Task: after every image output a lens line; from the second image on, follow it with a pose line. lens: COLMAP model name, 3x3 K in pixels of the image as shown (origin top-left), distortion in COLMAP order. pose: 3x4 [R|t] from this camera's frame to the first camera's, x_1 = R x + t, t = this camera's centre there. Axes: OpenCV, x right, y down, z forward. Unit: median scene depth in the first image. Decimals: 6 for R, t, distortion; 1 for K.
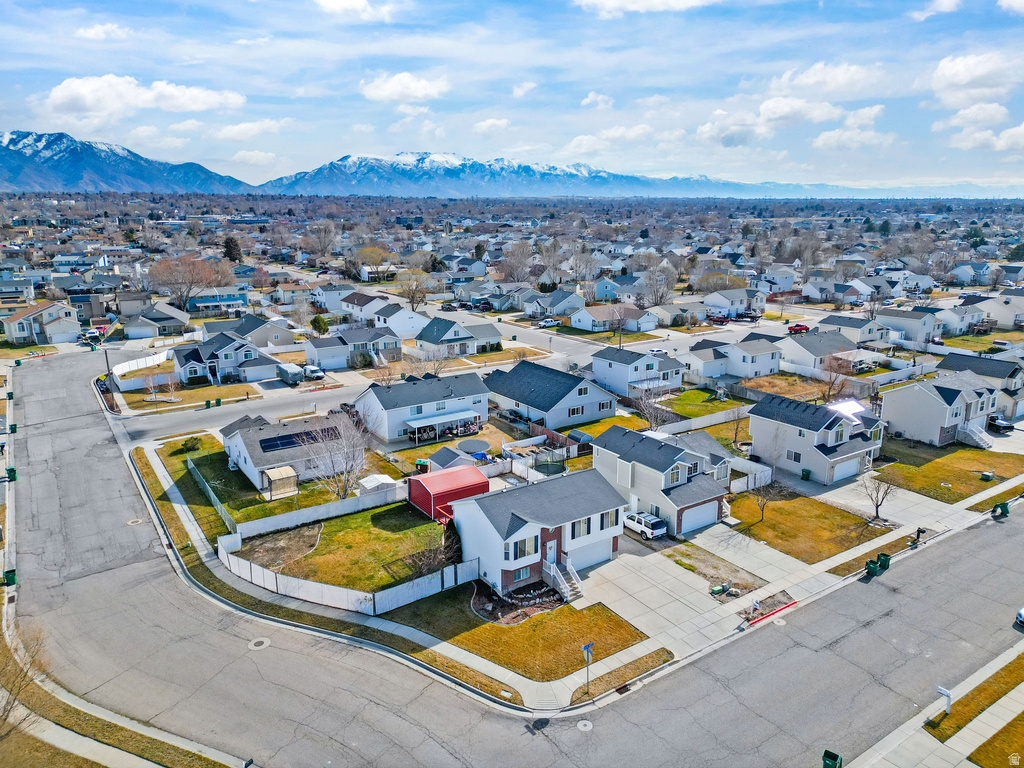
lens RADIAL K [[713.9, 0, 511.8], [0, 713.9, 378.7], [0, 0, 1]] dist [0.081632, -0.076847]
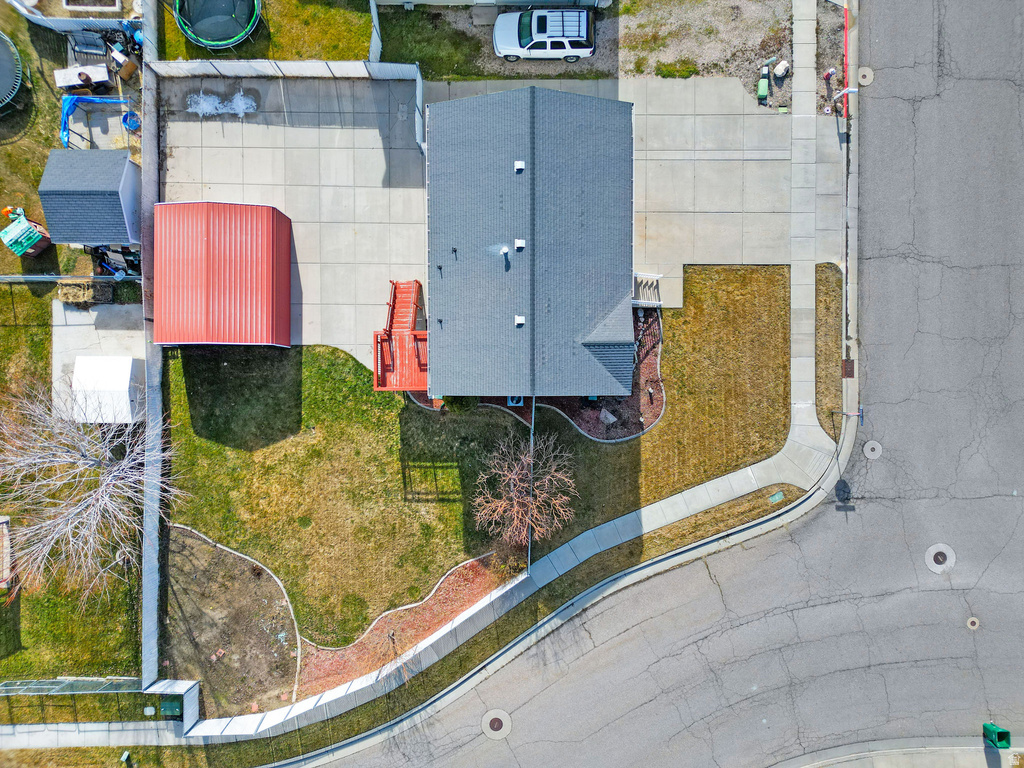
lens RADIAL K [[713.9, 0, 511.8], [0, 713.9, 378.7], [0, 0, 1]] dist [0.081632, -0.076847]
pose [[0.554790, -0.831978, 0.004613, -0.052267], [0.191835, 0.133313, 0.972331, -0.335247], [-0.809572, -0.538554, 0.233564, 0.899792]]
